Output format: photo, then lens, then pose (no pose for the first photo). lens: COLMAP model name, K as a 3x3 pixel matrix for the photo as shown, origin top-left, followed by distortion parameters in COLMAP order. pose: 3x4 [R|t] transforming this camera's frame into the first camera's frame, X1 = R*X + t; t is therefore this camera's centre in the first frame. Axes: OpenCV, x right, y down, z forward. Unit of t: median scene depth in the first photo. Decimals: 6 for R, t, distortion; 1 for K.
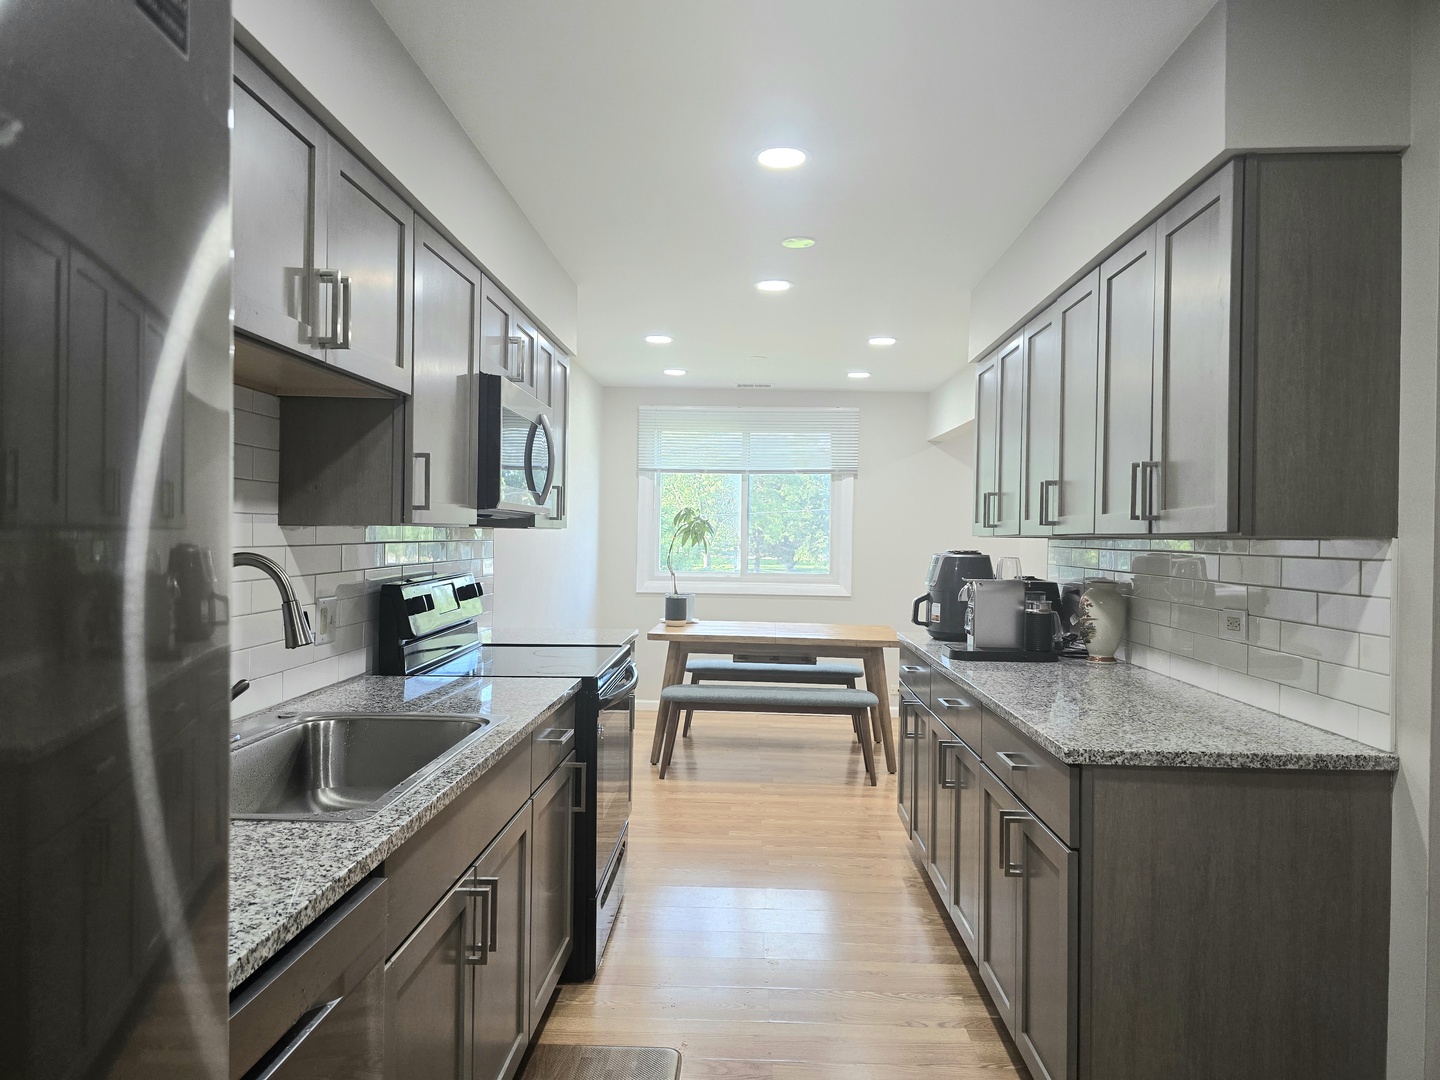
lens RADIAL K [[963.4, 0, 715.2], [0, 963.4, 523.5], [0, 0, 1]] dist [0.047092, -0.041069]
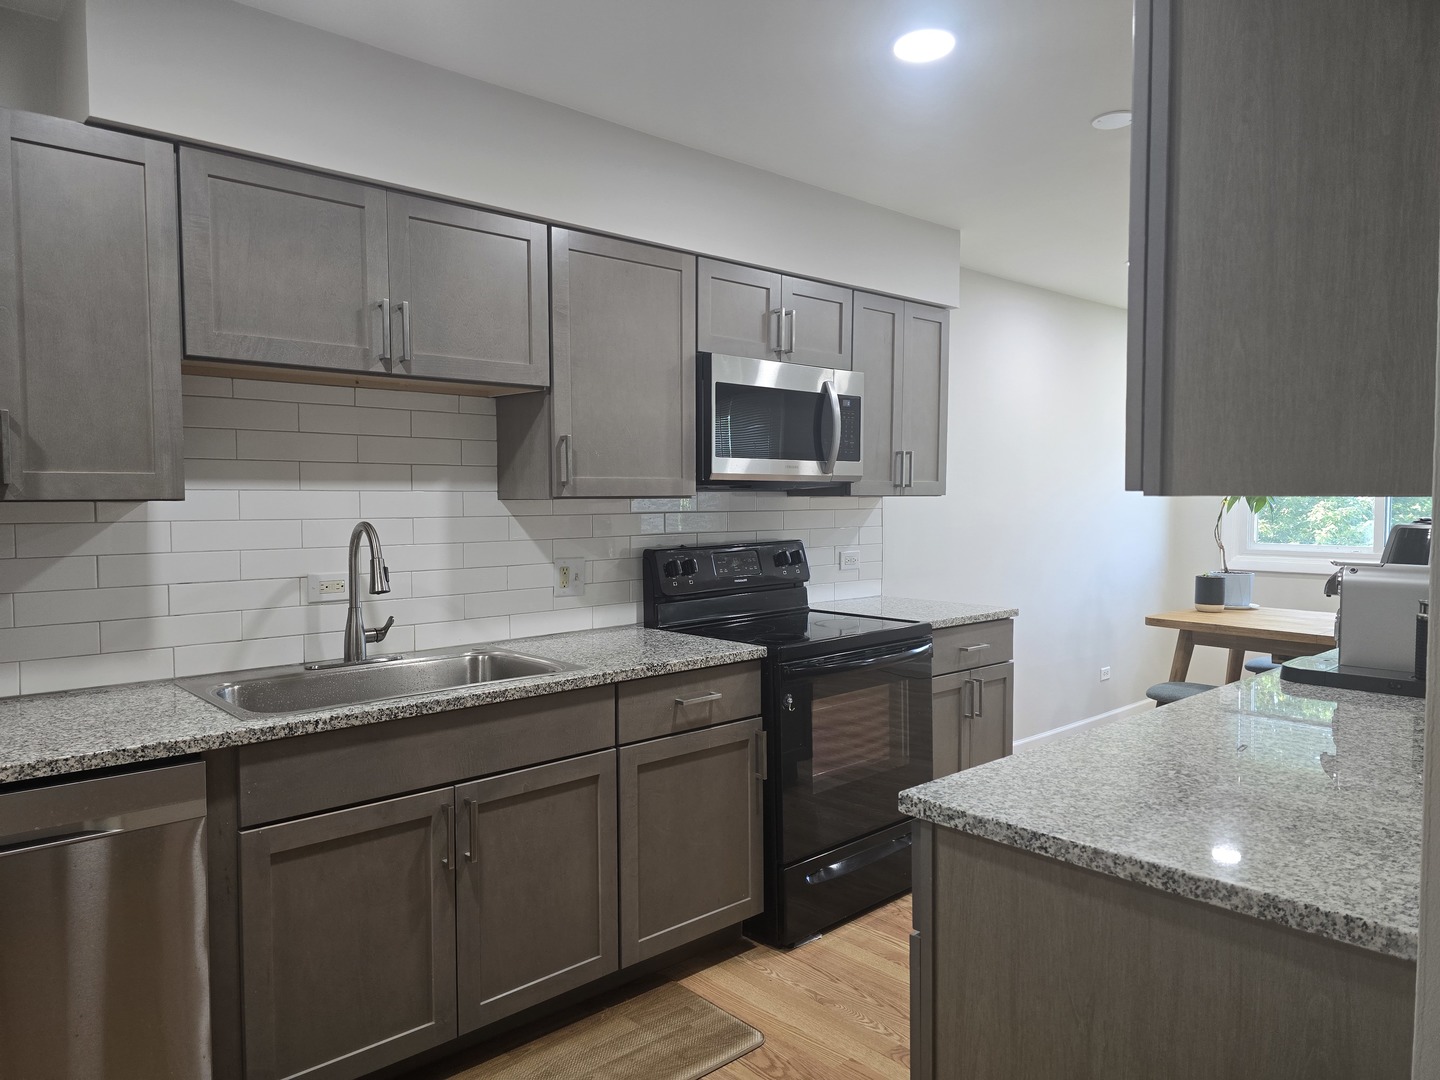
lens RADIAL K [[963.4, 0, 715.2], [0, 963.4, 523.5], [0, 0, 1]] dist [0.047092, -0.041069]
pose [[0.692121, 0.003932, -0.721771, 0.795201], [0.021130, 0.999446, 0.025708, 0.006851], [0.721472, -0.033044, 0.691654, 0.399517]]
